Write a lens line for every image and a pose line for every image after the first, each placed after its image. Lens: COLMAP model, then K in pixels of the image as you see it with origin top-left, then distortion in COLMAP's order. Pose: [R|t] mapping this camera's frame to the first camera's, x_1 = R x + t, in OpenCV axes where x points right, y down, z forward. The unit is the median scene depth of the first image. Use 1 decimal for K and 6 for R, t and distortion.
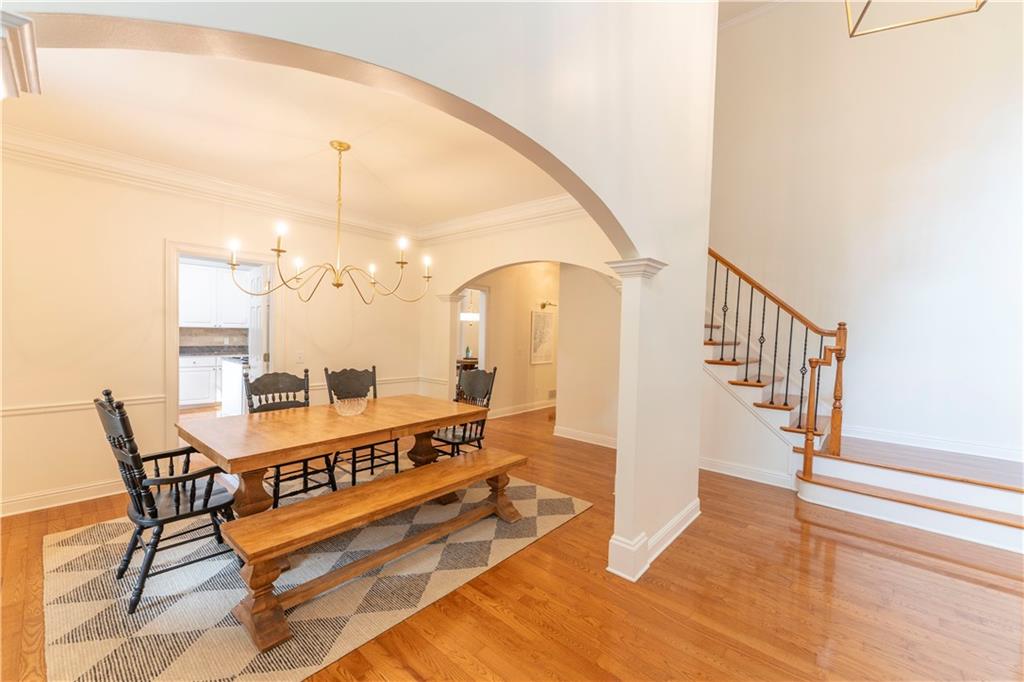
lens RADIAL K [[421.2, 0, 512.0], [0, 421.2, 341.0], [0, 0, 1]] dist [0.001793, 0.000060]
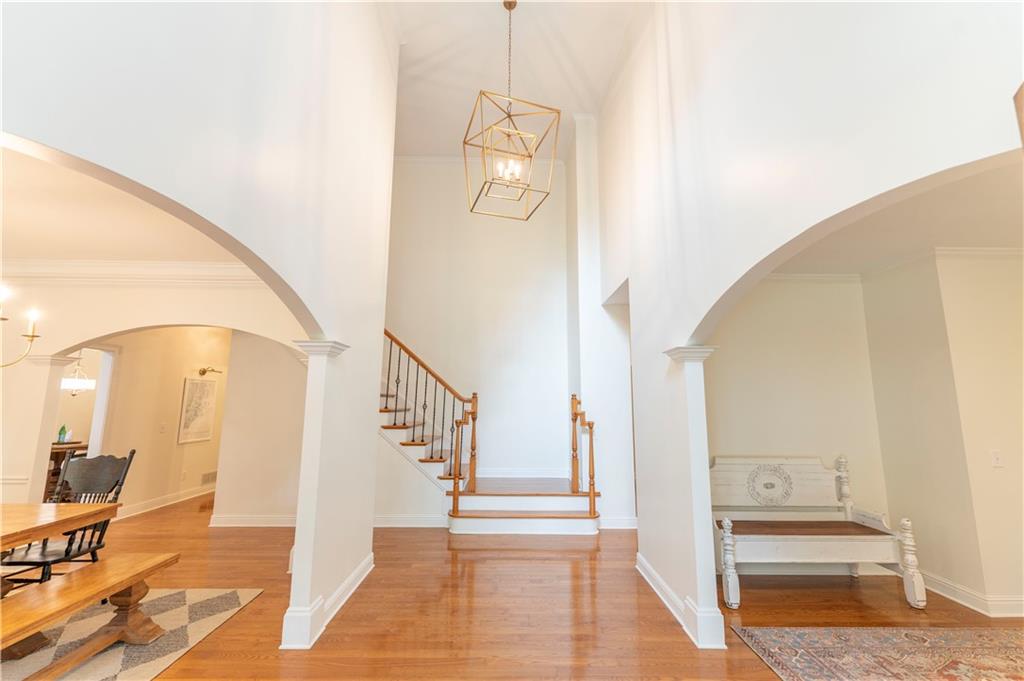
lens RADIAL K [[410.8, 0, 512.3], [0, 410.8, 342.4], [0, 0, 1]] dist [-0.000436, 0.000023]
pose [[0.745587, 0.075261, 0.662145, -0.037134], [0.030651, 0.988678, -0.146889, -0.004341], [-0.665703, 0.129814, 0.734838, -0.100278]]
